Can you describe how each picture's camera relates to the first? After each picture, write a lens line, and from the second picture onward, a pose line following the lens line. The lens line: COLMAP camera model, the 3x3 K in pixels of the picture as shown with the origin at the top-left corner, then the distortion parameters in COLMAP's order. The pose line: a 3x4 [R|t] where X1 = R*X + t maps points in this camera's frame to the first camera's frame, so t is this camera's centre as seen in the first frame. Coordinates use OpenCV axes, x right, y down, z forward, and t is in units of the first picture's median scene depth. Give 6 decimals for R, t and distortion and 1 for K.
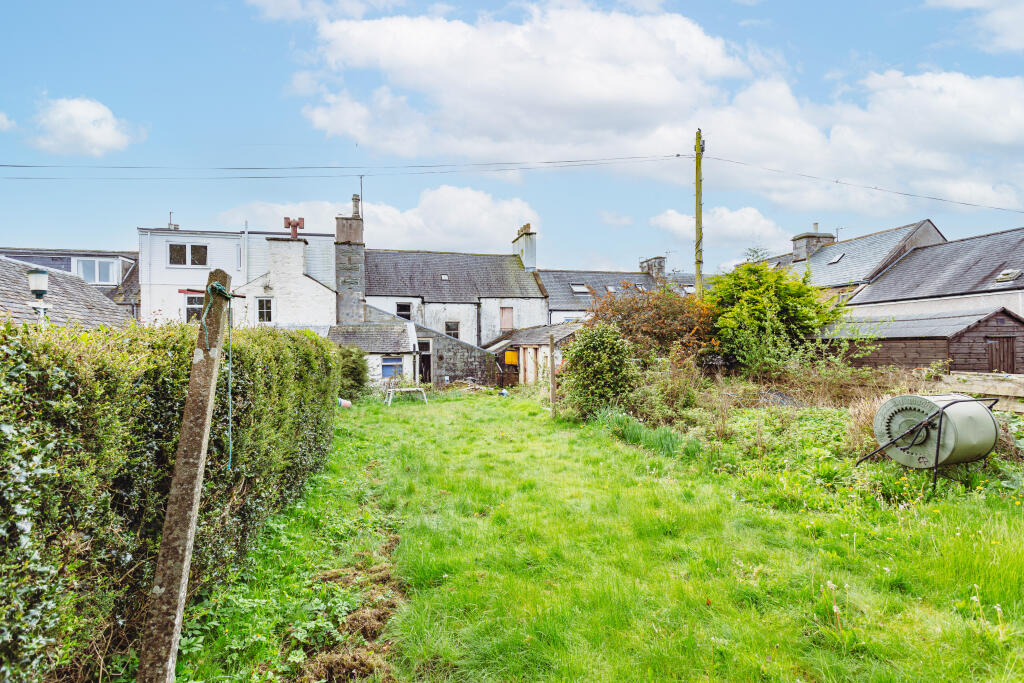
lens RADIAL K [[480.6, 0, 514.9], [0, 480.6, 355.6], [0, 0, 1]] dist [0.003078, 0.000673]
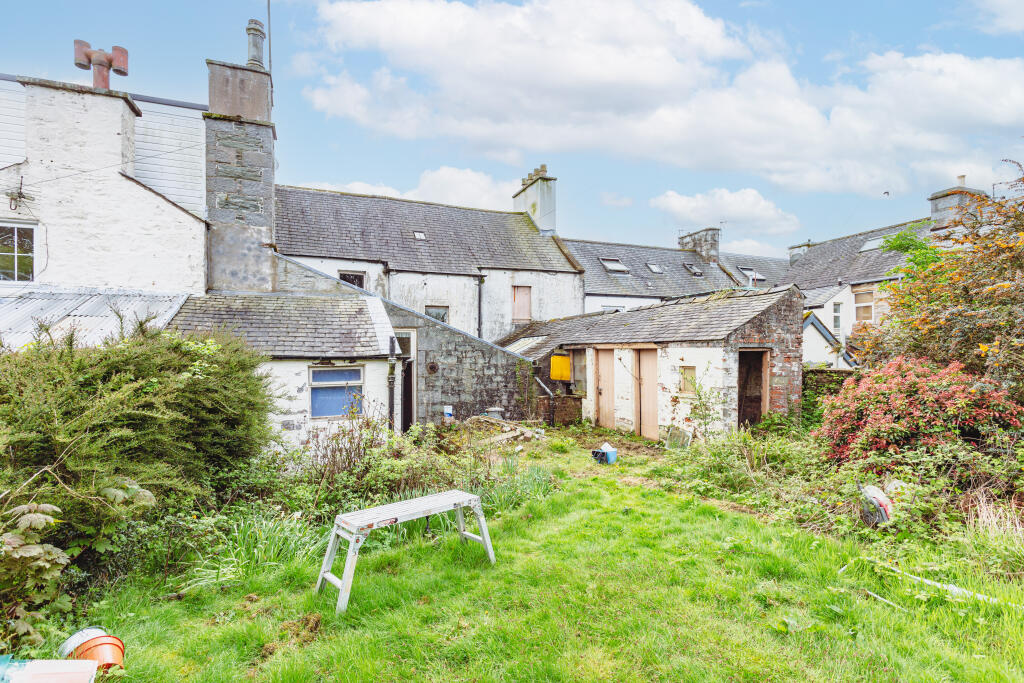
lens RADIAL K [[480.6, 0, 514.9], [0, 480.6, 355.6], [0, 0, 1]] dist [0.003078, 0.000673]
pose [[0.991535, 0.004715, 0.129754, -0.130253], [-0.002899, 0.999895, -0.014180, -0.001773], [-0.129807, 0.013684, 0.991445, 0.472076]]
